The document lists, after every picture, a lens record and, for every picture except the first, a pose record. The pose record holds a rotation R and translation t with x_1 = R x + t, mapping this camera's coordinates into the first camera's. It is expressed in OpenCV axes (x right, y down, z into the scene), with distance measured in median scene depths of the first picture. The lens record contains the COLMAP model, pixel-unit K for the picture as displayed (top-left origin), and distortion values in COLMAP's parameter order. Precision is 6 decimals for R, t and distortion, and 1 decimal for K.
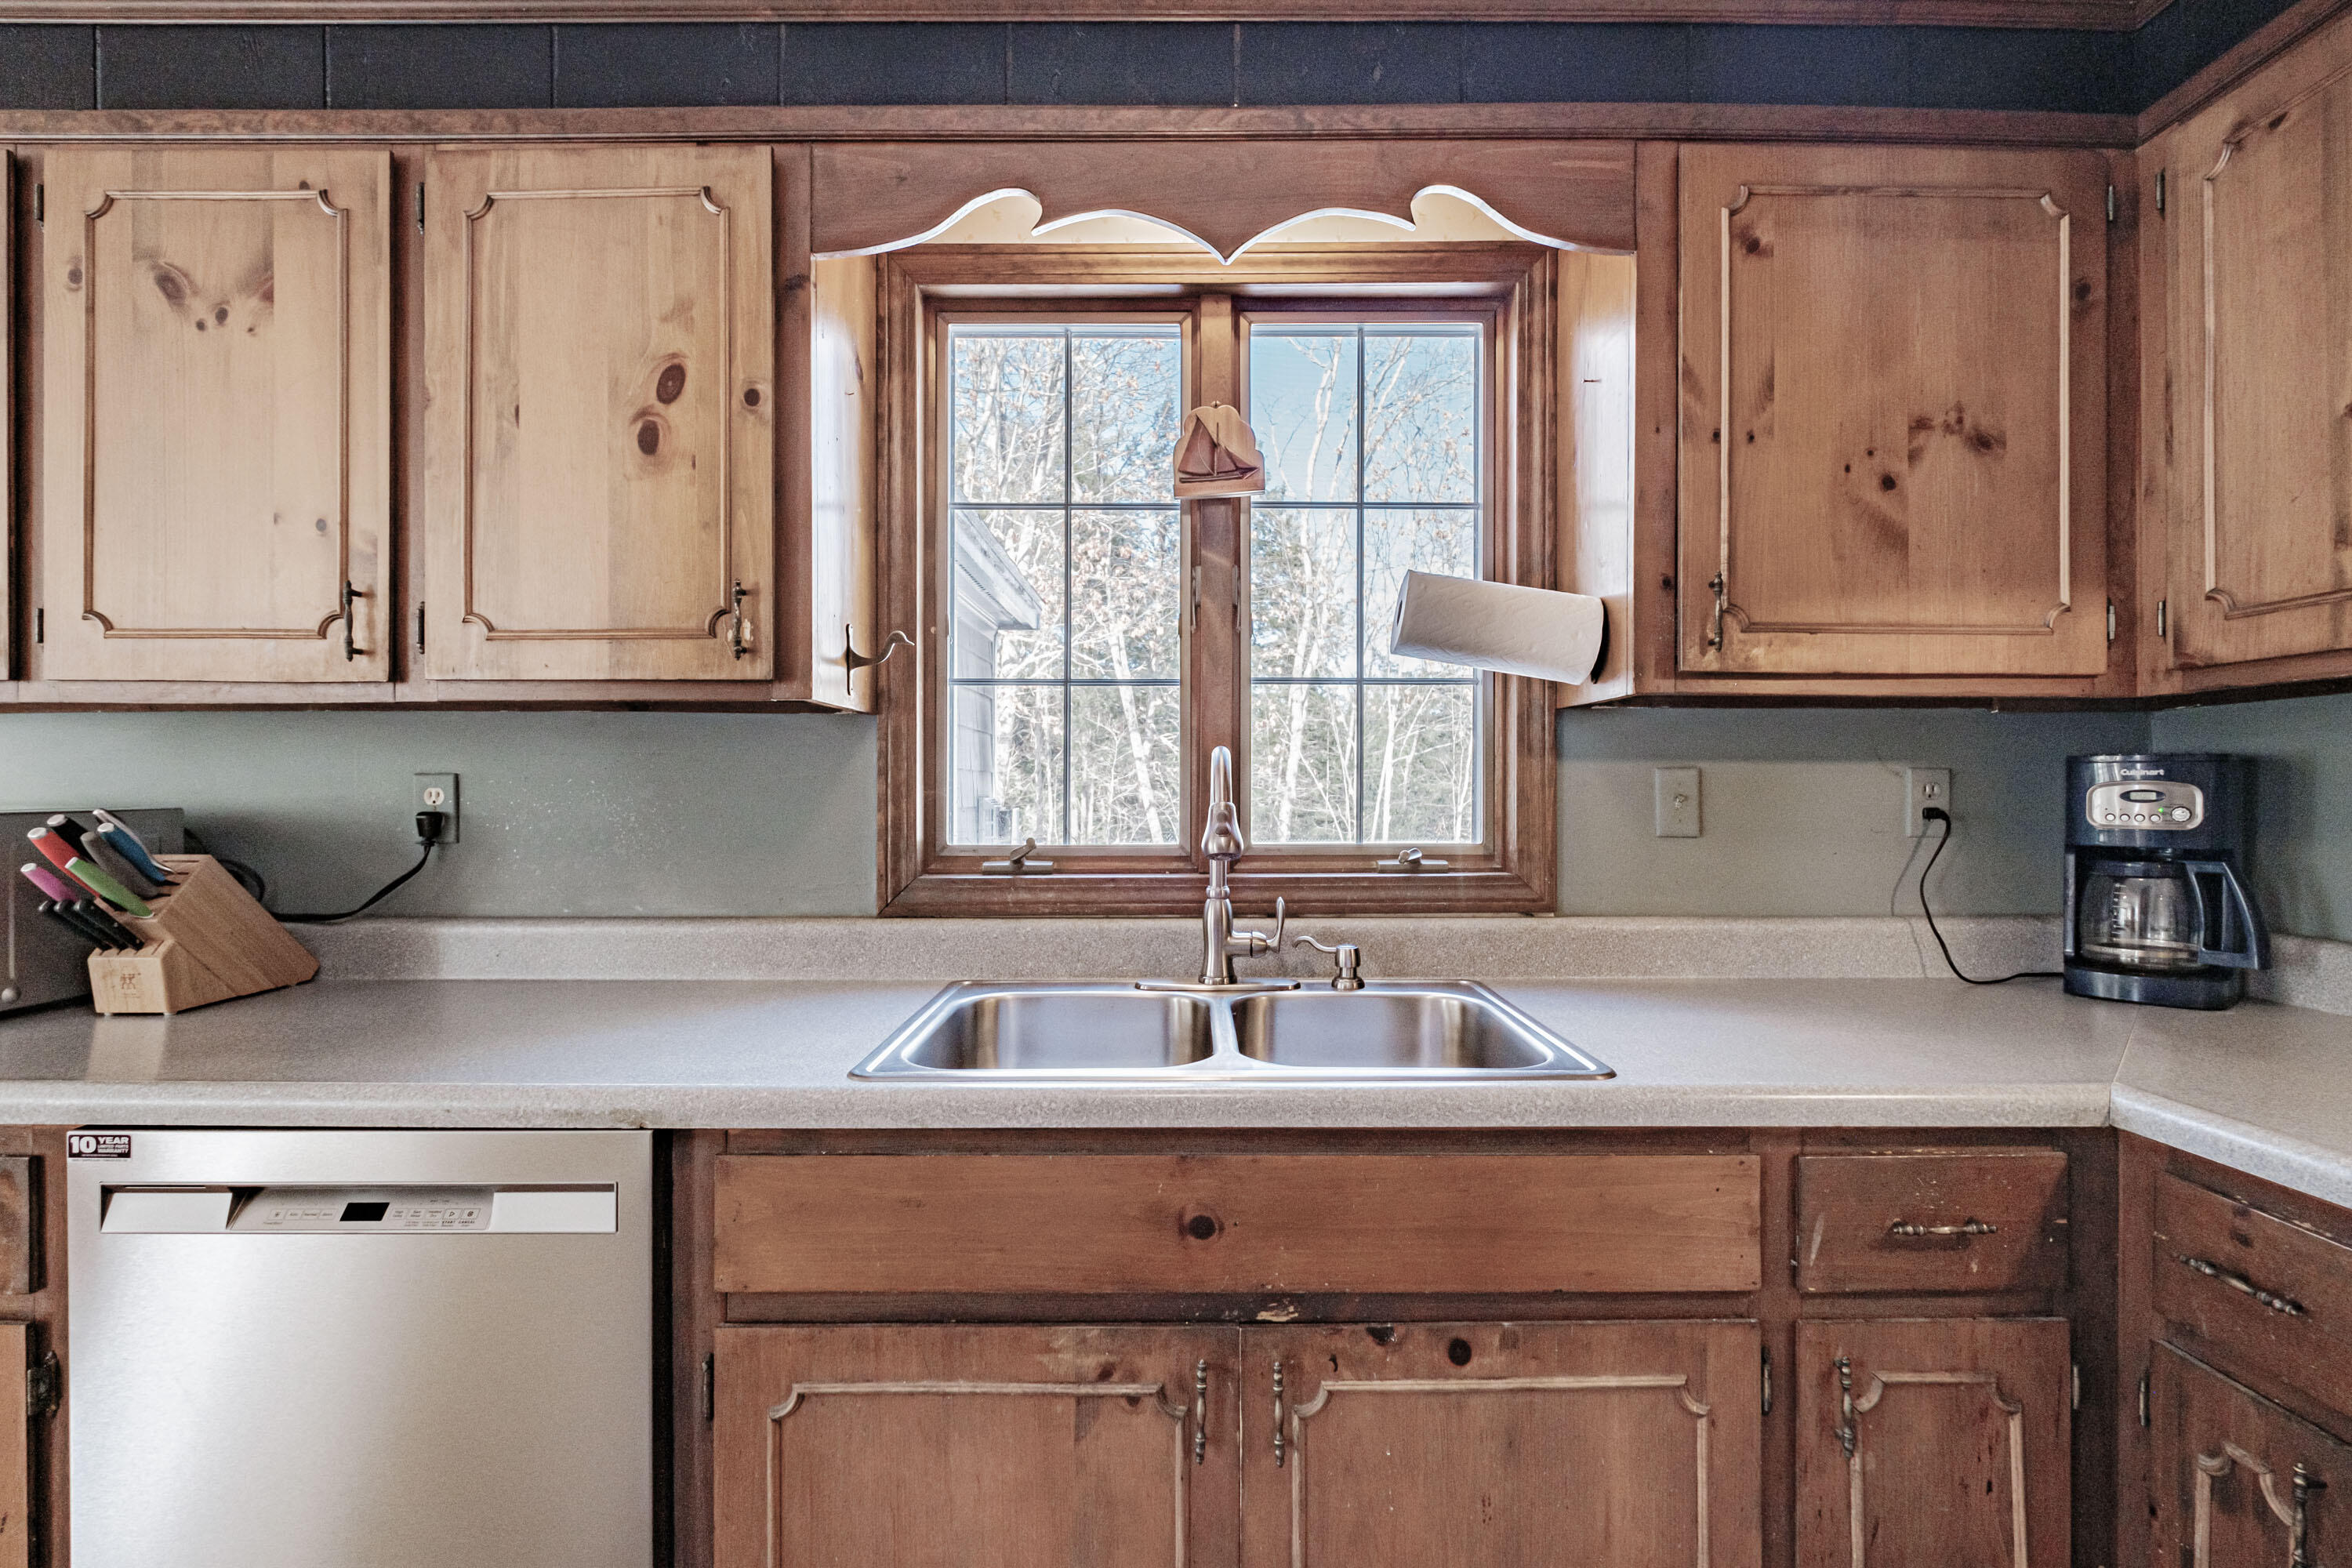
lens RADIAL K [[1027.7, 0, 1178.2], [0, 1027.7, 796.7], [0, 0, 1]] dist [0.000633, -0.000271]
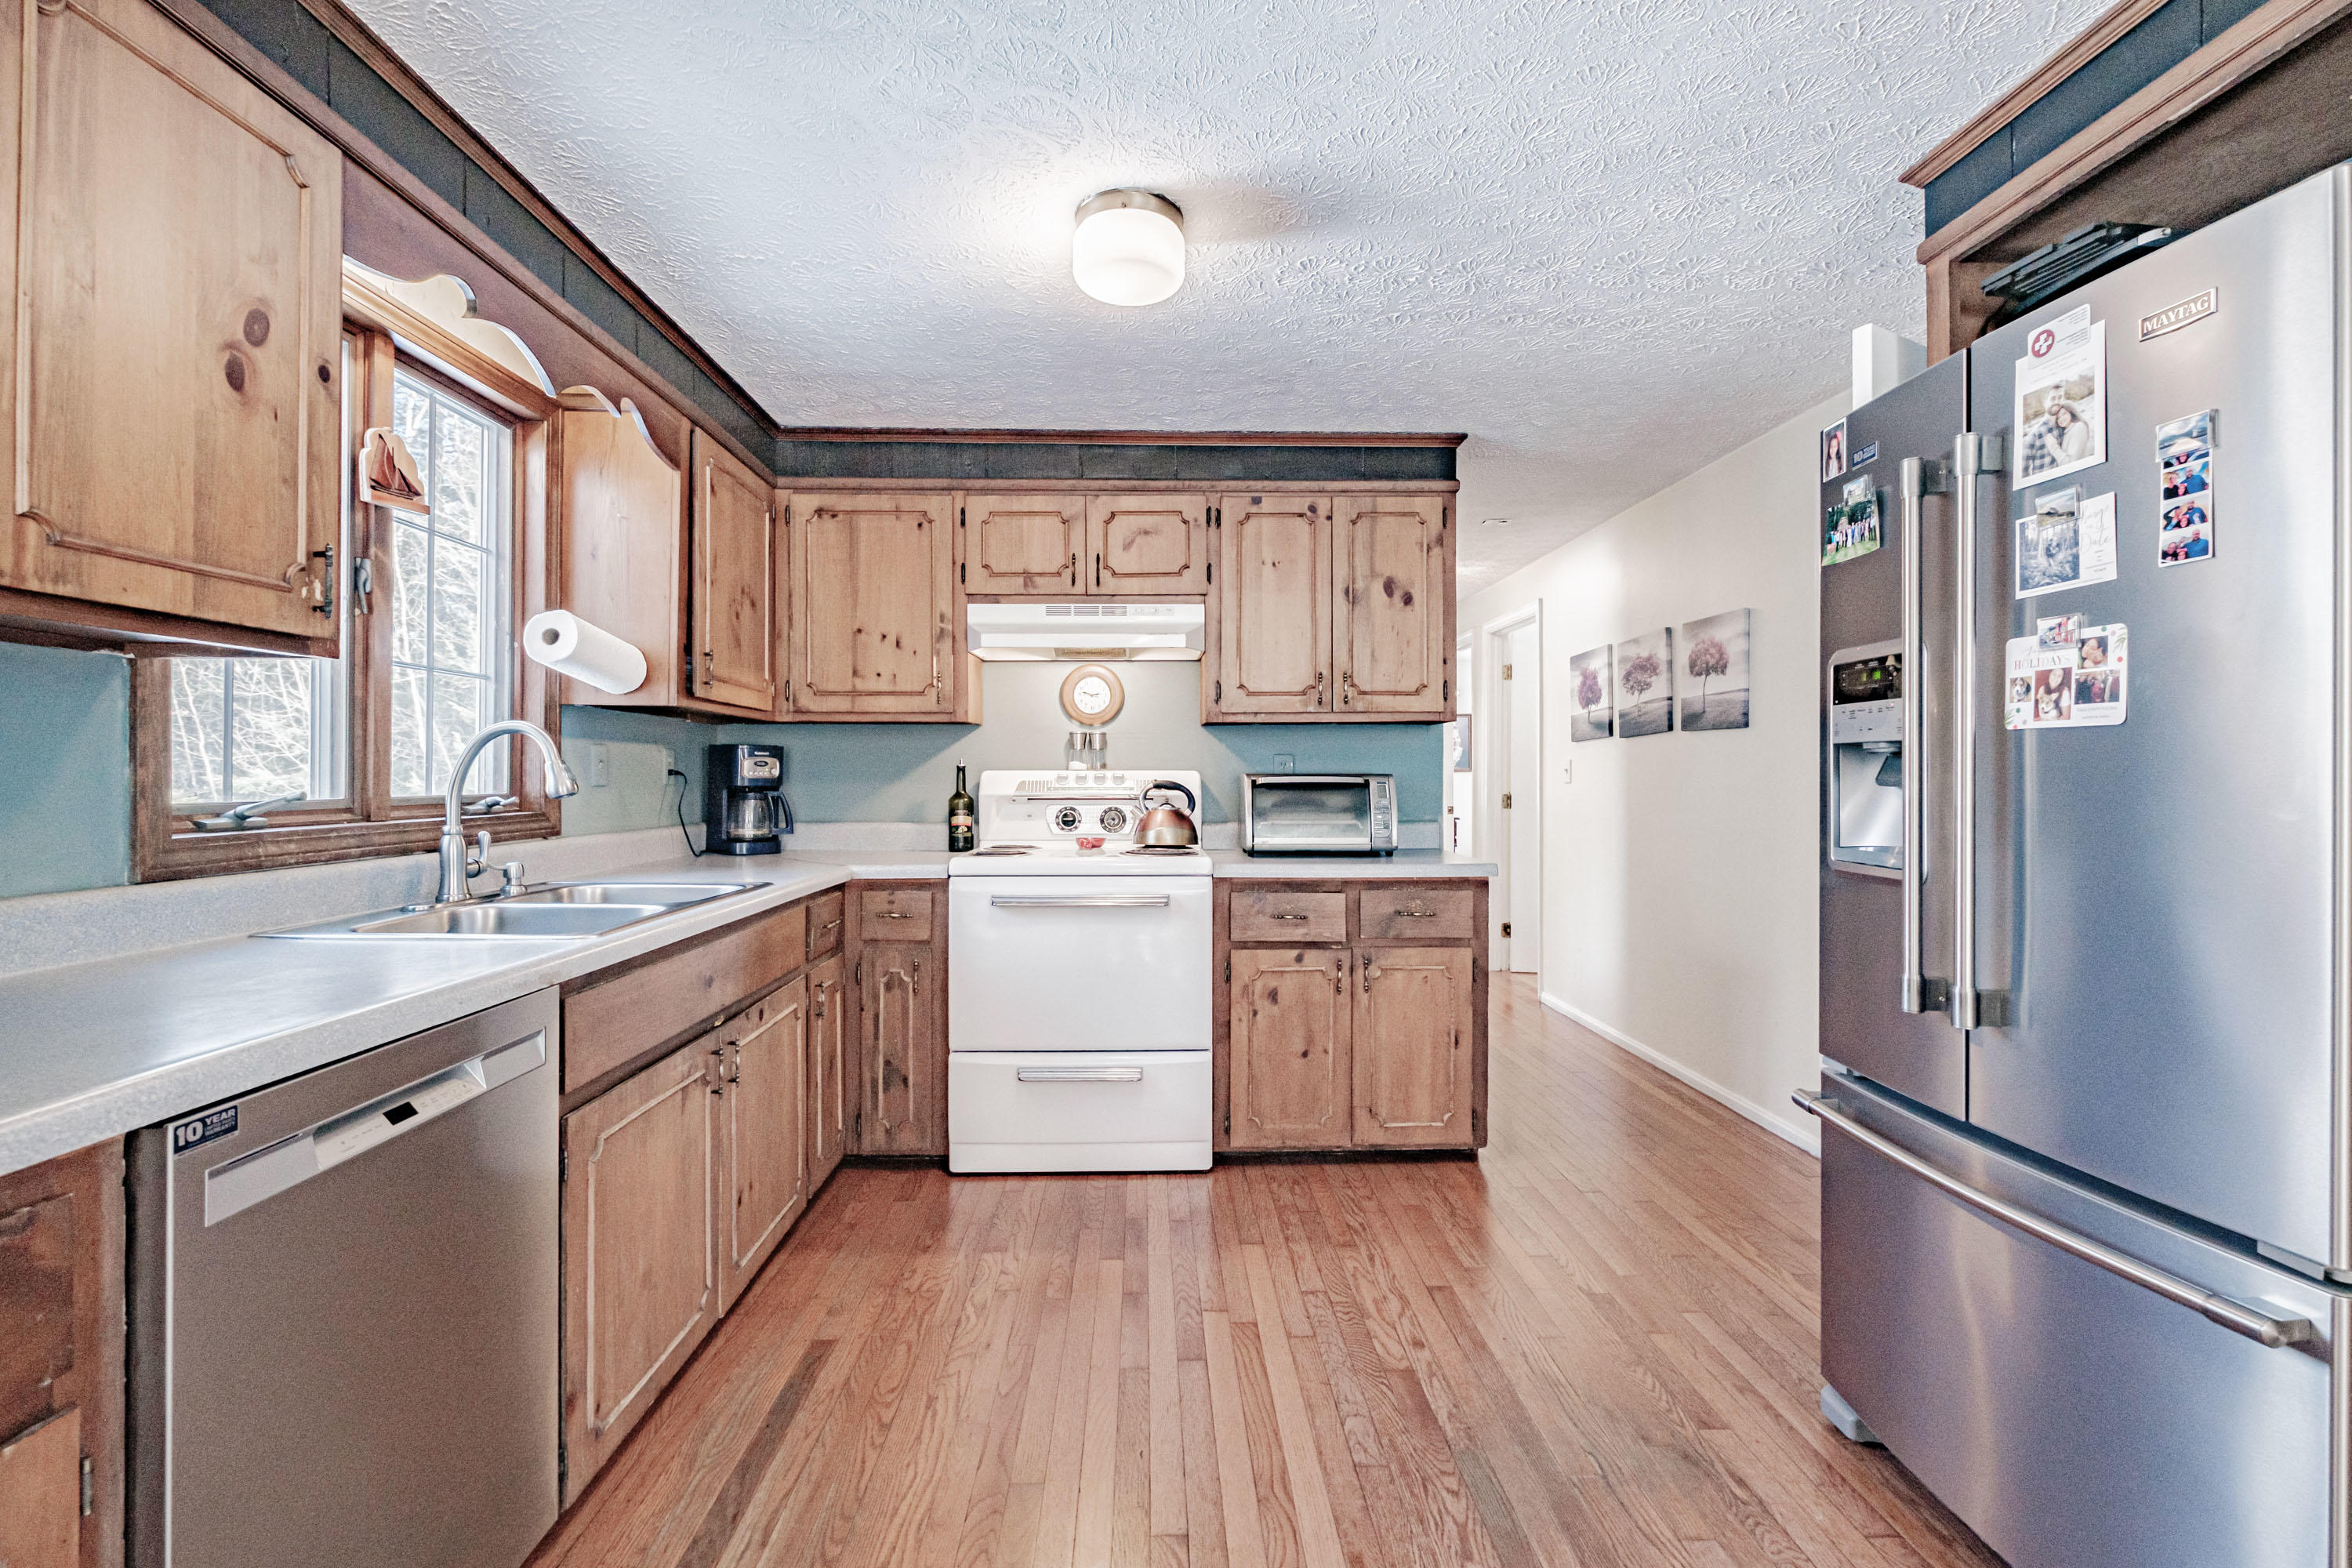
lens RADIAL K [[1043.5, 0, 1160.3], [0, 1043.5, 769.3], [0, 0, 1]] dist [-0.000307, -0.000315]
pose [[-0.012980, 0.005351, 0.999901, -1.501641], [-0.000415, 0.999986, -0.005357, 0.026766], [-0.999916, -0.000485, -0.012978, 0.145930]]
